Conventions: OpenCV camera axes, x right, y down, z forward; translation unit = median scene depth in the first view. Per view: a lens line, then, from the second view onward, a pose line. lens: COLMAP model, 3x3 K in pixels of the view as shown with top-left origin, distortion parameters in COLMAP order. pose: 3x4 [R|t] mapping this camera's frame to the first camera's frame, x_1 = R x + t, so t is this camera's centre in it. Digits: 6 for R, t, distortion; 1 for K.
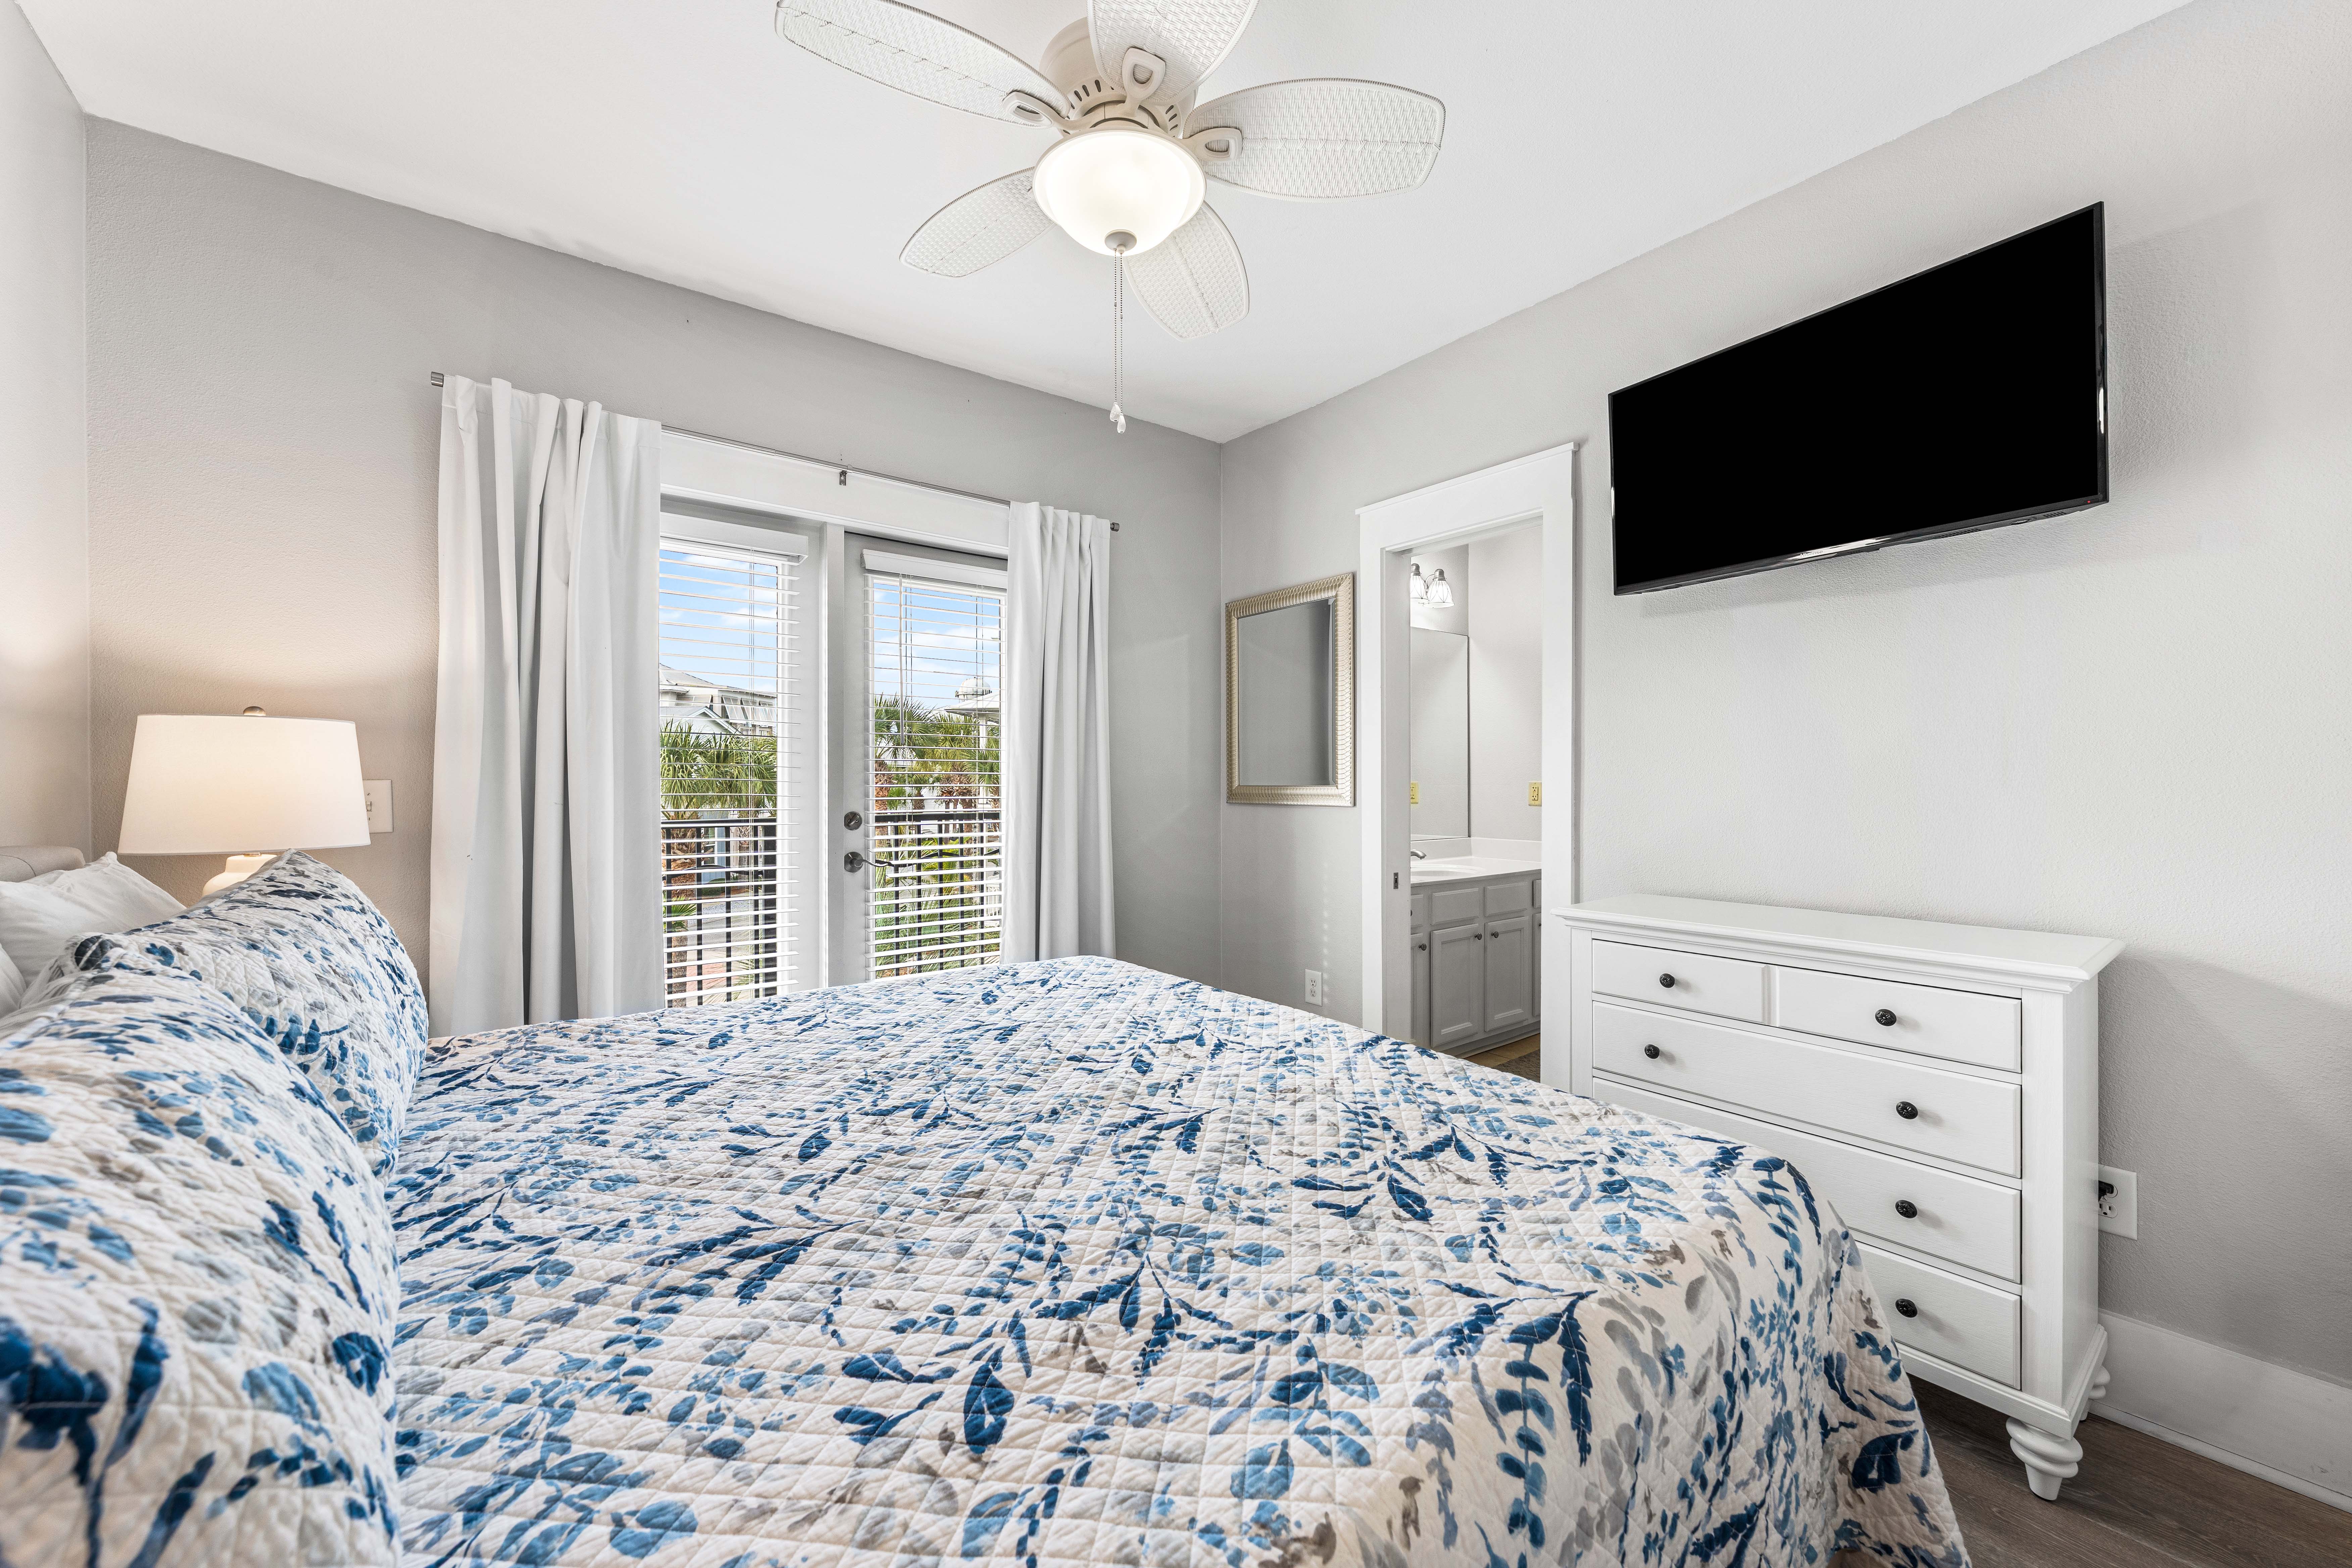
lens RADIAL K [[883.5, 0, 1182.8], [0, 883.5, 773.6], [0, 0, 1]] dist [-0.008182, -0.000078]
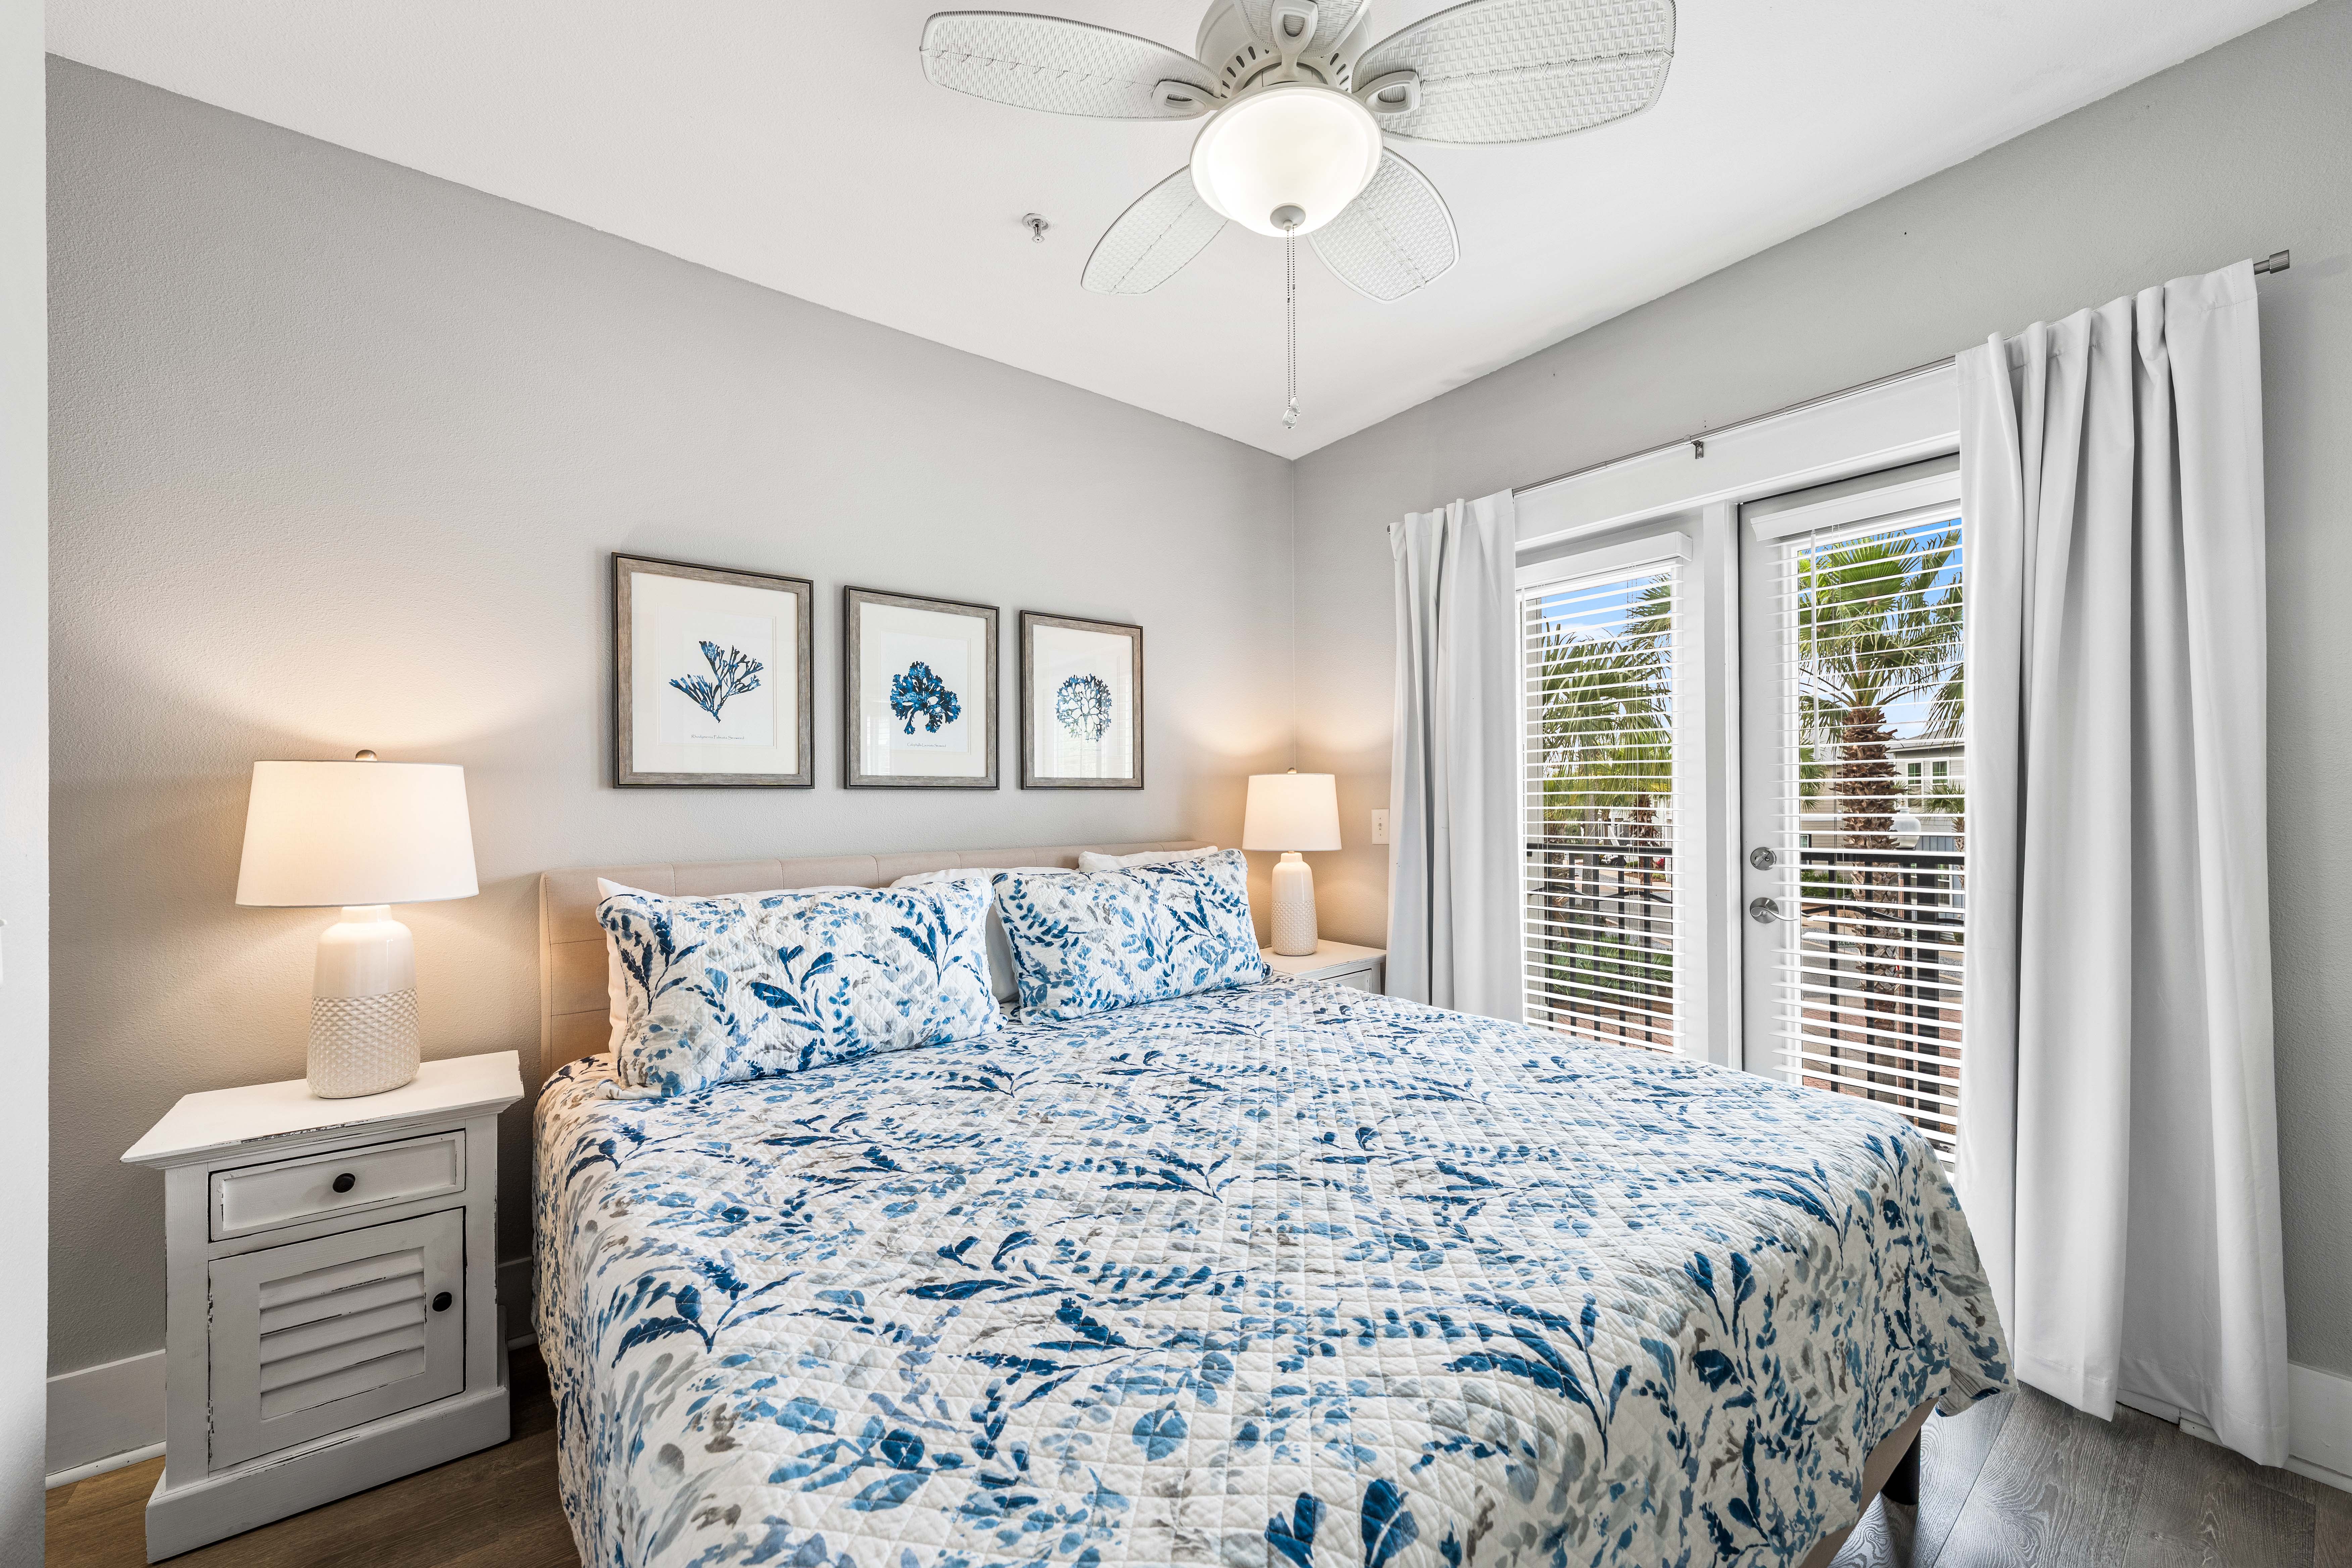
lens RADIAL K [[912.3, 0, 1176.0], [0, 912.3, 784.0], [0, 0, 1]] dist [0.000975, 0.000119]
pose [[-0.007310, -0.020573, -0.999762, 1.023164], [0.014516, 0.999681, -0.020677, -0.010225], [0.999868, -0.014664, -0.007009, 1.052331]]
